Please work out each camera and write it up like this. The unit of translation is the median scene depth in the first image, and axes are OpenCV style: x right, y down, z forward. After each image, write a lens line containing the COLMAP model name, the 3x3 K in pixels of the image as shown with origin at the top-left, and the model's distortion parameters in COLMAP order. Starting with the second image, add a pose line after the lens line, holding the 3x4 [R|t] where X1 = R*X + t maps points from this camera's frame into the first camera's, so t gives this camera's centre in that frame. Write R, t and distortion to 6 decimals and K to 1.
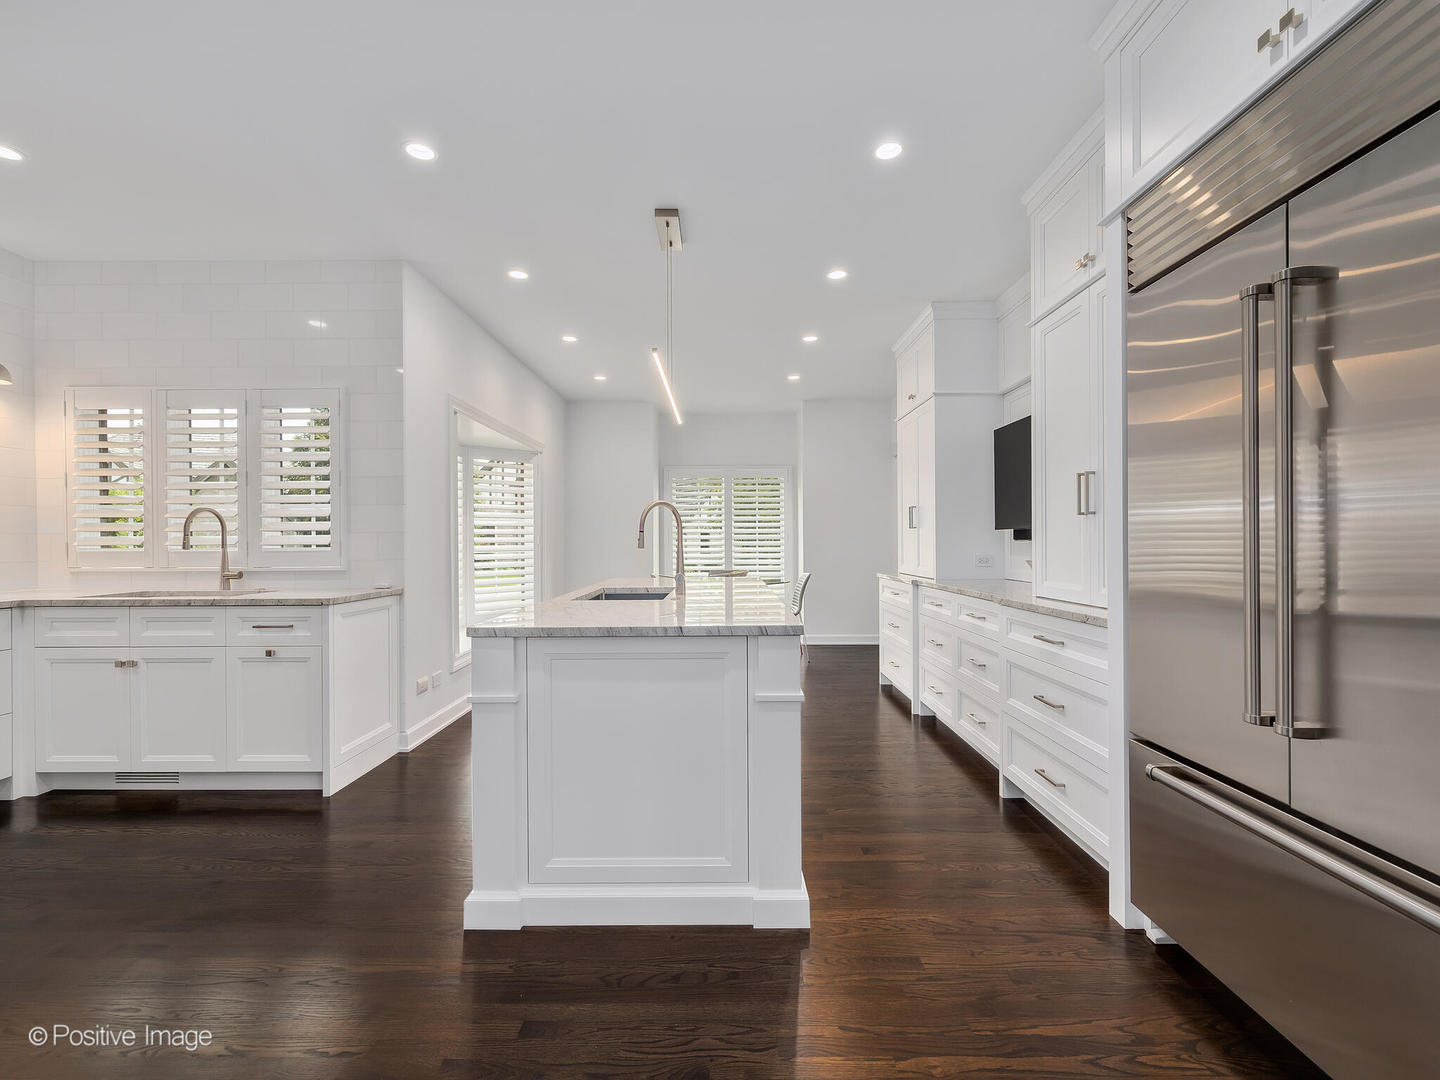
lens RADIAL K [[639.9, 0, 718.4], [0, 639.9, 542.1], [0, 0, 1]] dist [-0.000253, -0.000673]
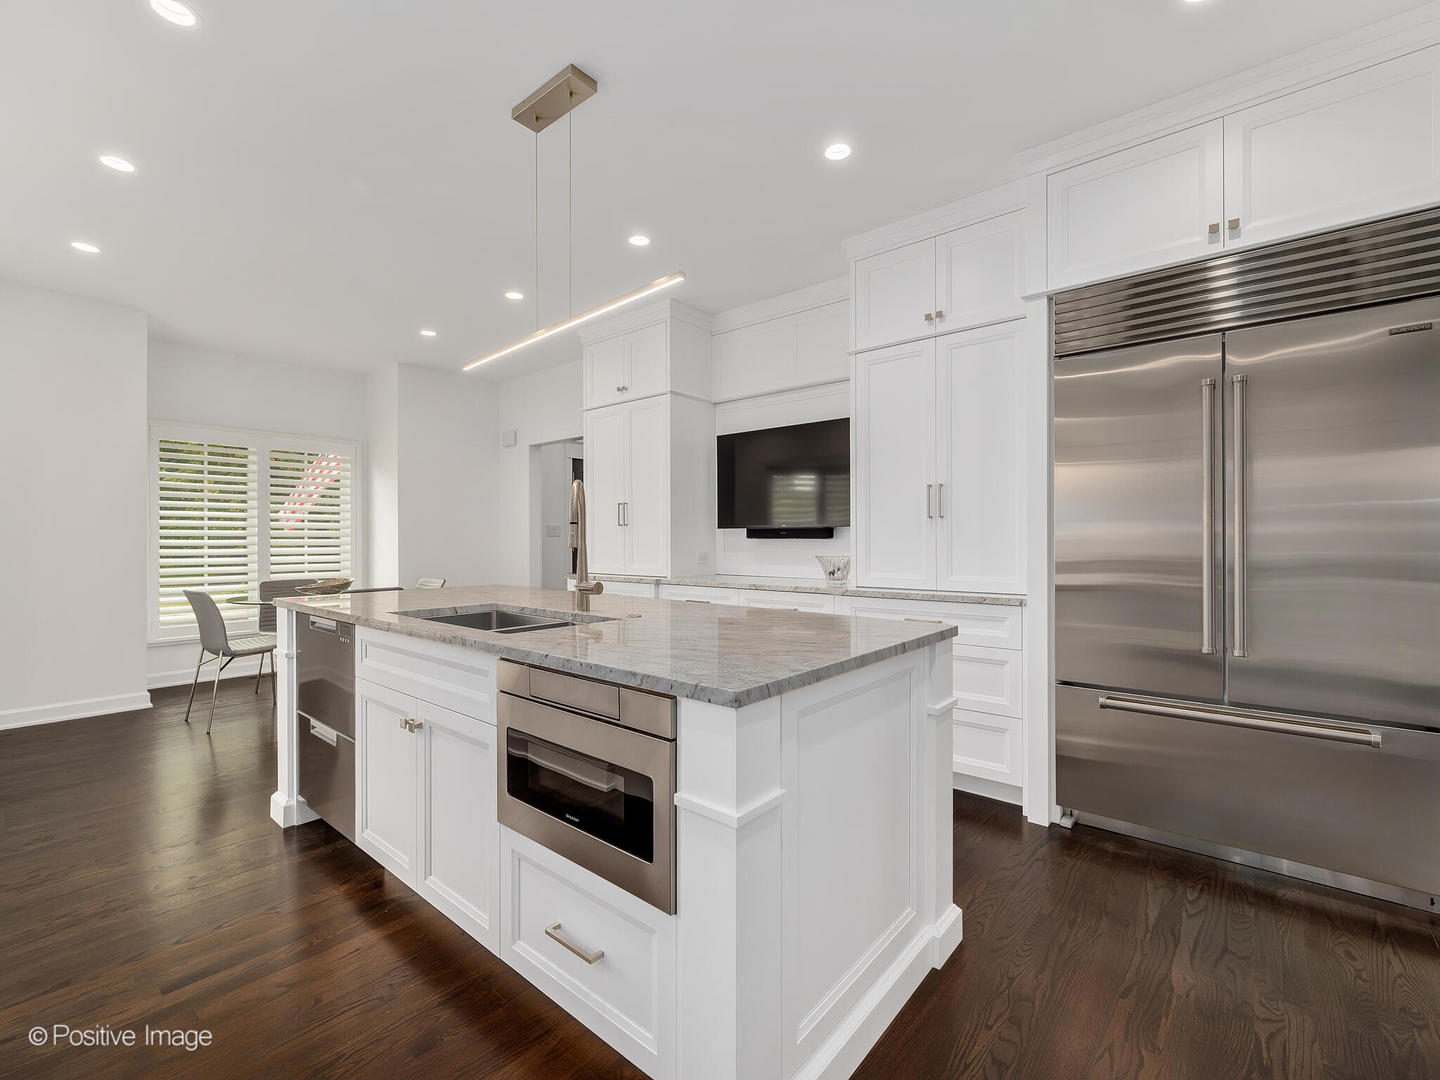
lens RADIAL K [[639.9, 0, 730.8], [0, 639.9, 539.4], [0, 0, 1]] dist [-0.000253, -0.000673]
pose [[0.635355, -0.000196, 0.772220, -0.441088], [0.000635, 1.000000, -0.000269, -0.000858], [-0.772220, 0.000661, 0.635355, 0.348868]]
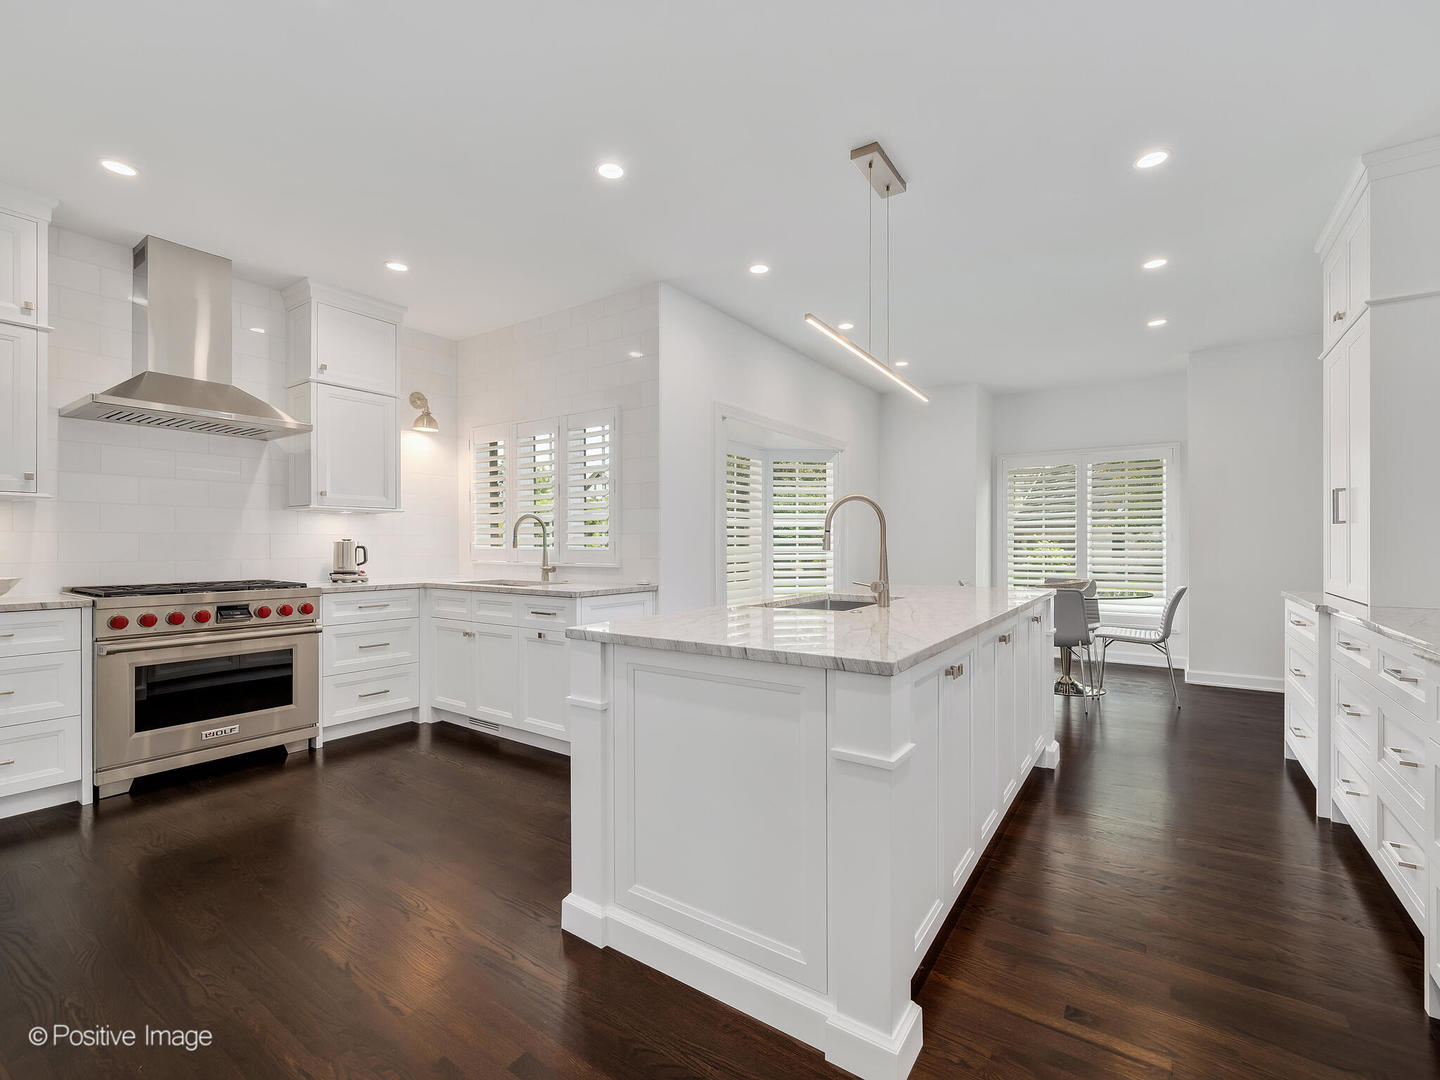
lens RADIAL K [[639.9, 0, 713.6], [0, 639.9, 544.1], [0, 0, 1]] dist [-0.000253, -0.000673]
pose [[0.825704, 0.004593, -0.564085, 0.194628], [-0.003255, 0.999989, 0.003377, -0.001249], [0.564094, -0.000952, 0.825710, 0.163489]]
